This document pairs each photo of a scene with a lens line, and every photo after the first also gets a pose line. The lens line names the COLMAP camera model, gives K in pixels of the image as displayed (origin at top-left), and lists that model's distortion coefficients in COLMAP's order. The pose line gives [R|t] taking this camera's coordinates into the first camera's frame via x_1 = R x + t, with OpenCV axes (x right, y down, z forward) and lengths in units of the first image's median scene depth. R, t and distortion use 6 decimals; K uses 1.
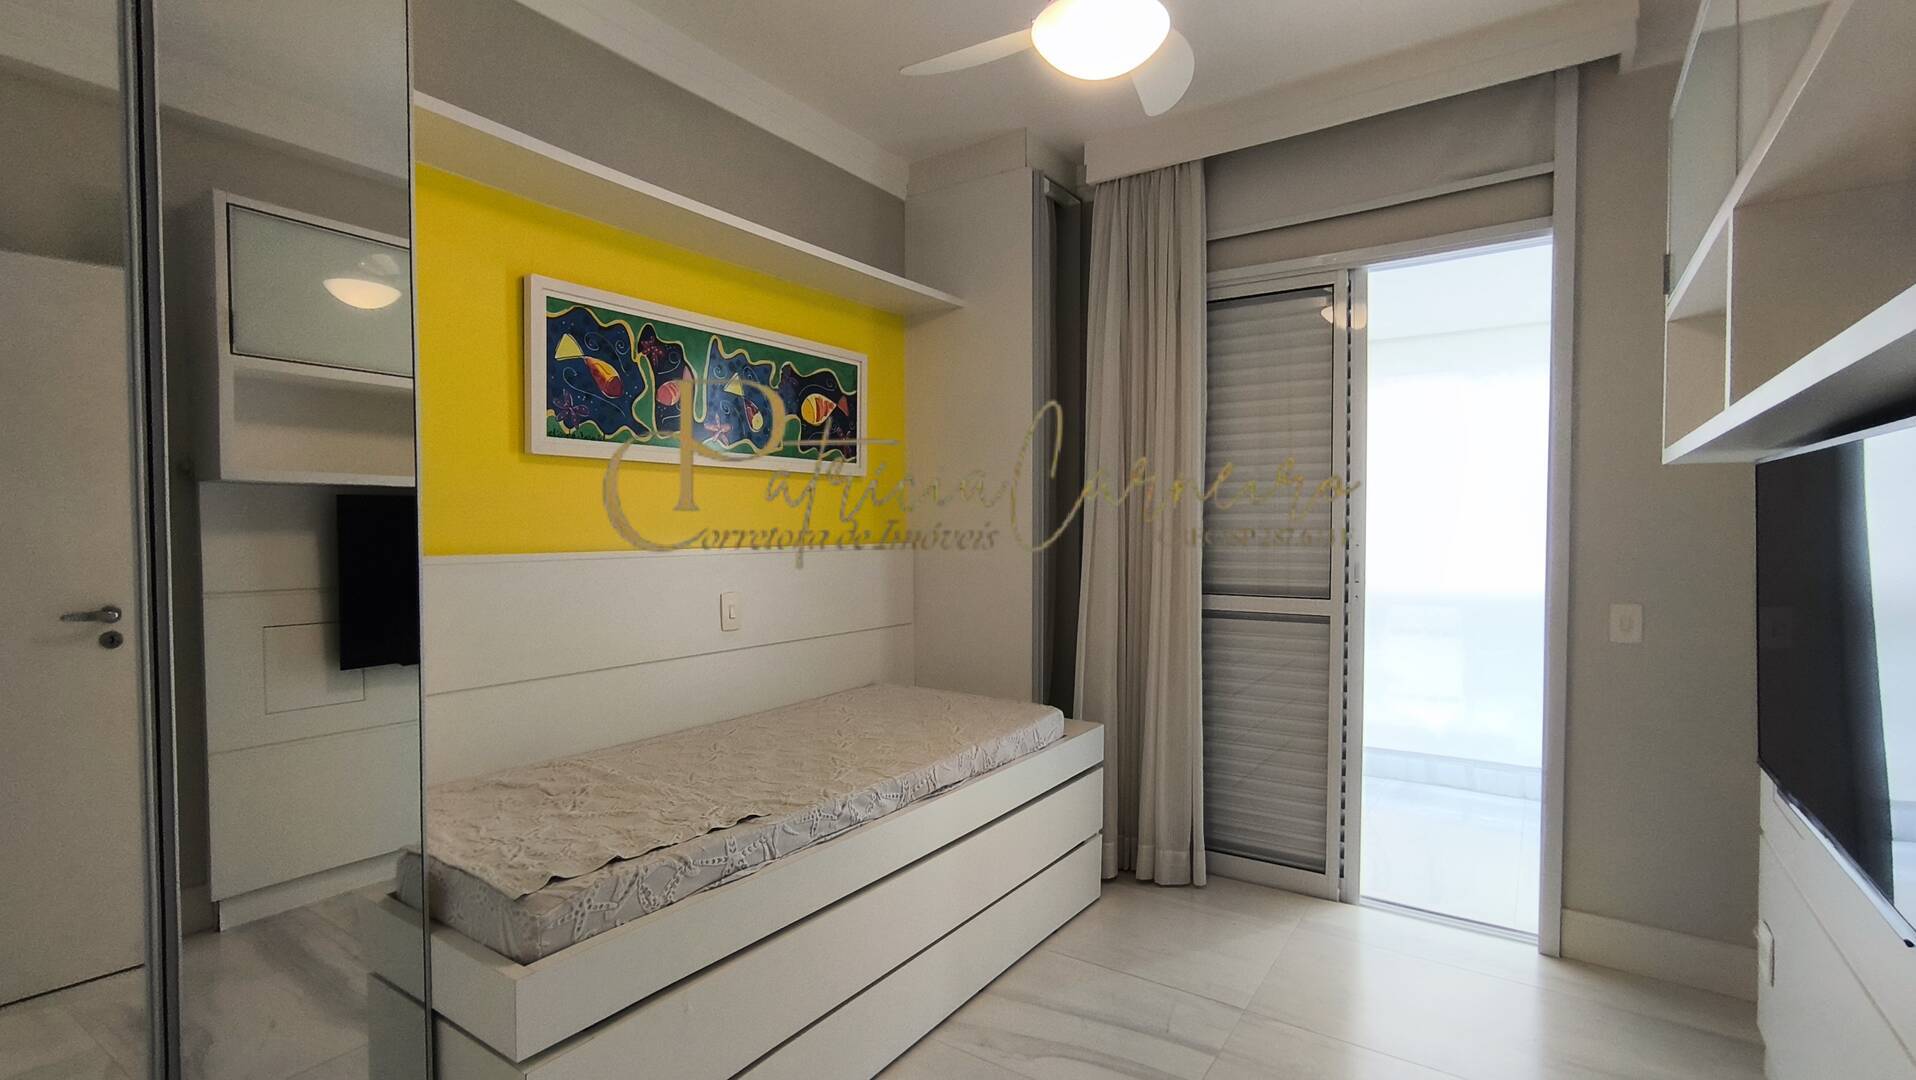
lens RADIAL K [[876.6, 0, 958.0], [0, 876.6, 540.0], [0, 0, 1]] dist [-0.002172, 0.008158]
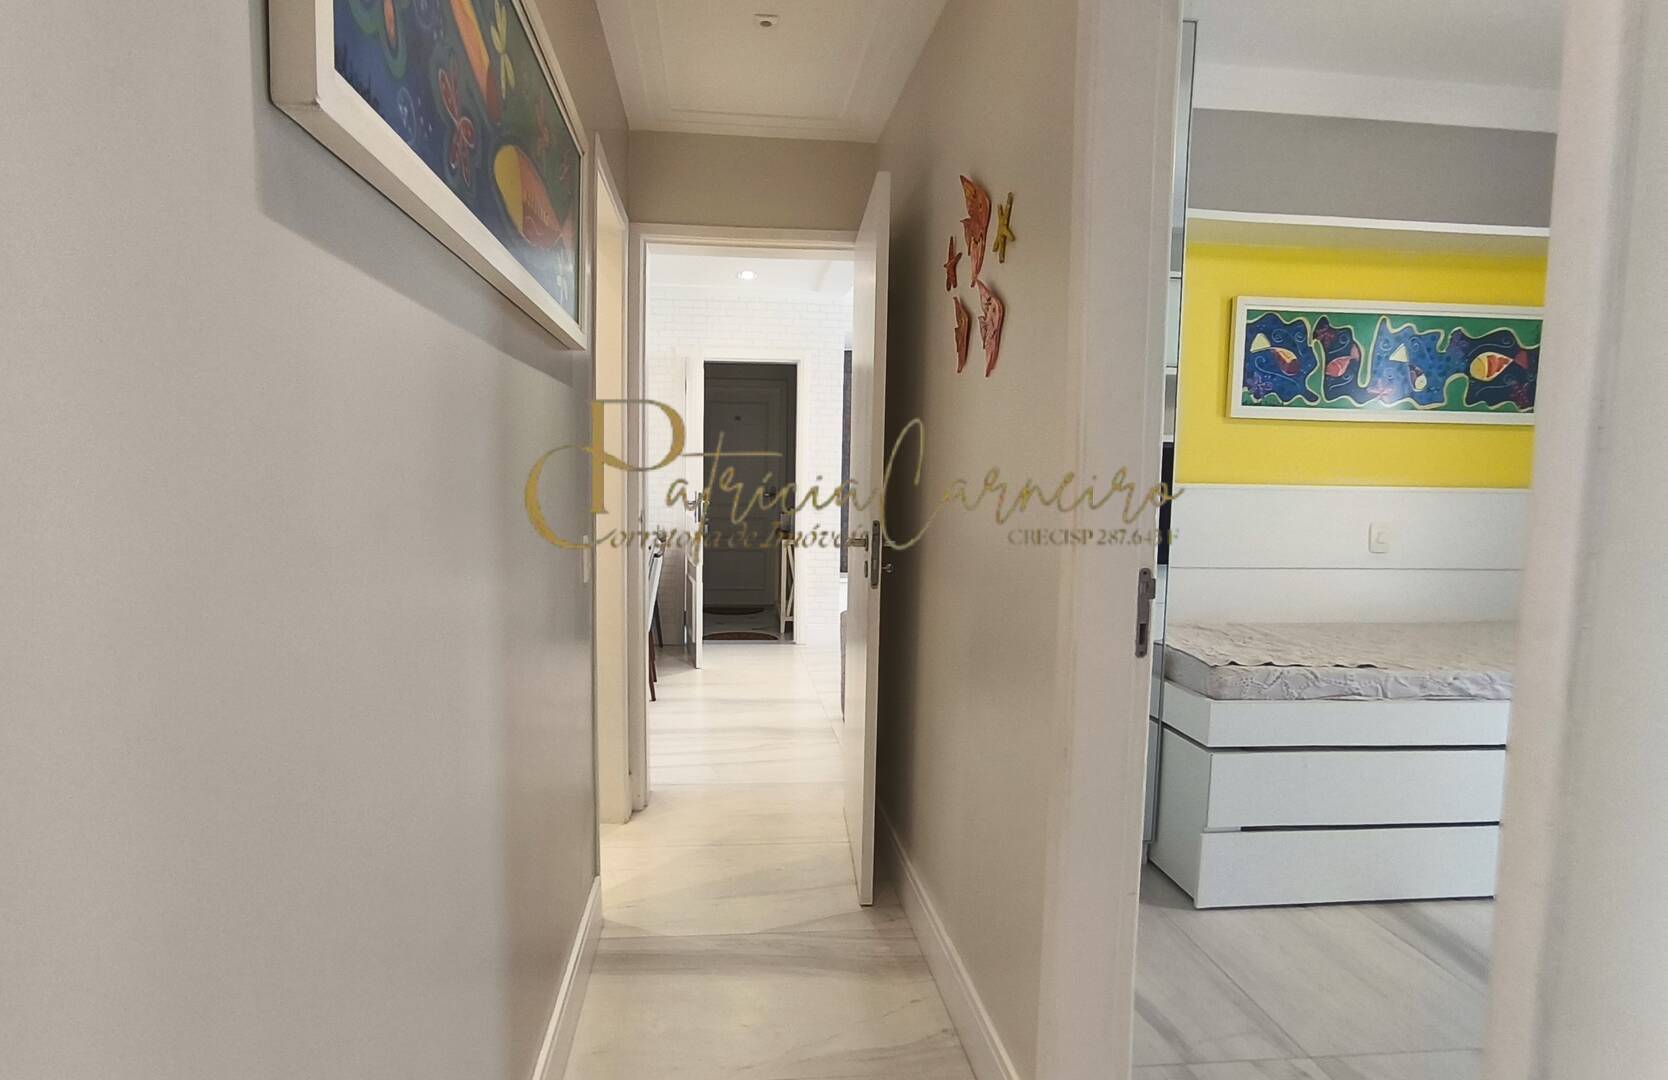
lens RADIAL K [[915.5, 0, 834.0], [0, 915.5, 540.0], [0, 0, 1]] dist [-0.000800, 0.054580]
pose [[0.661479, 0.061464, -0.747441, 0.226215], [-0.033949, 0.998068, 0.052029, 0.046108], [0.749195, -0.009041, 0.662288, -0.496141]]
